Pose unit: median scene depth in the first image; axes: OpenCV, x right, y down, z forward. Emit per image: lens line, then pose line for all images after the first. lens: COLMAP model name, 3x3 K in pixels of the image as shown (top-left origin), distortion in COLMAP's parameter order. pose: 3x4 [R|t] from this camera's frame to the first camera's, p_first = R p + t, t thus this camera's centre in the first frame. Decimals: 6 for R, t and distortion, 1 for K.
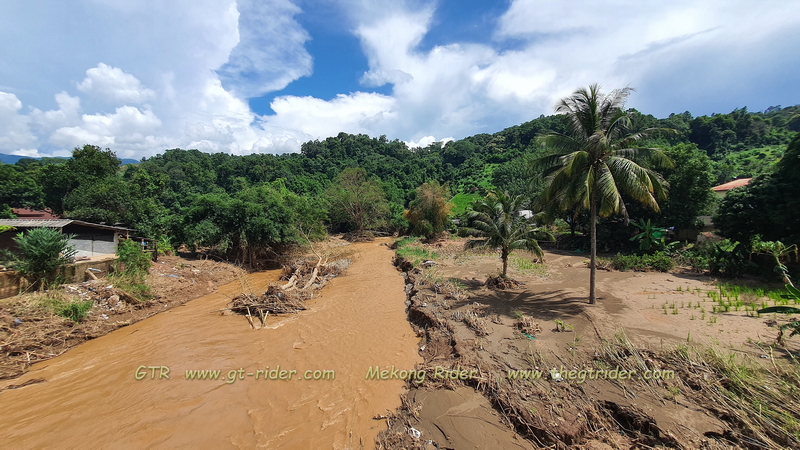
lens RADIAL K [[321.2, 0, 399.9], [0, 321.2, 220.4], [0, 0, 1]] dist [0.004206, -0.000981]
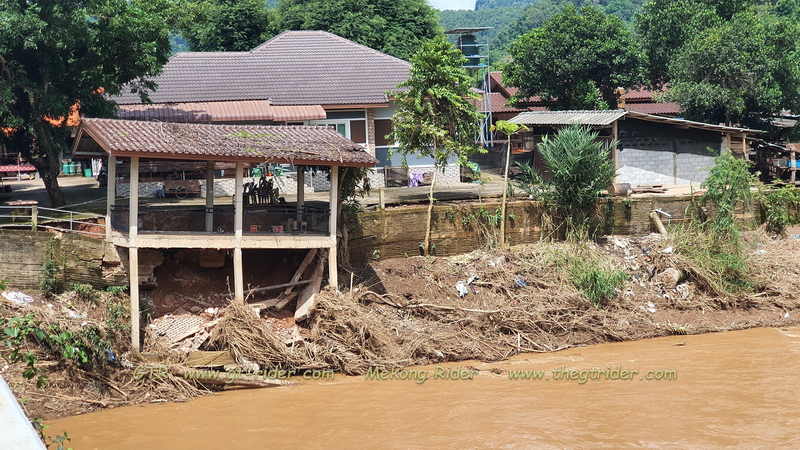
lens RADIAL K [[1169.4, 0, 402.0], [0, 1169.4, 225.8], [0, 0, 1]] dist [-0.047163, 0.000000]
pose [[0.312893, 0.084750, -0.946000, 0.062843], [0.026561, 0.994841, 0.097911, -0.001133], [0.949417, -0.055762, 0.309028, 0.008704]]
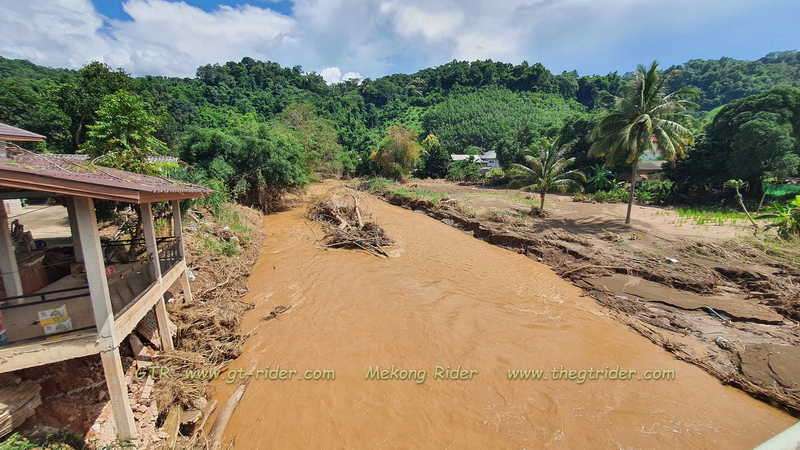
lens RADIAL K [[321.2, 0, 398.1], [0, 321.2, 220.2], [0, 0, 1]] dist [0.004206, -0.000981]
pose [[0.960043, -0.034339, 0.277738, -0.074293], [-0.015144, 0.984614, 0.174085, 0.000608], [-0.279443, -0.171335, 0.944752, -0.007785]]
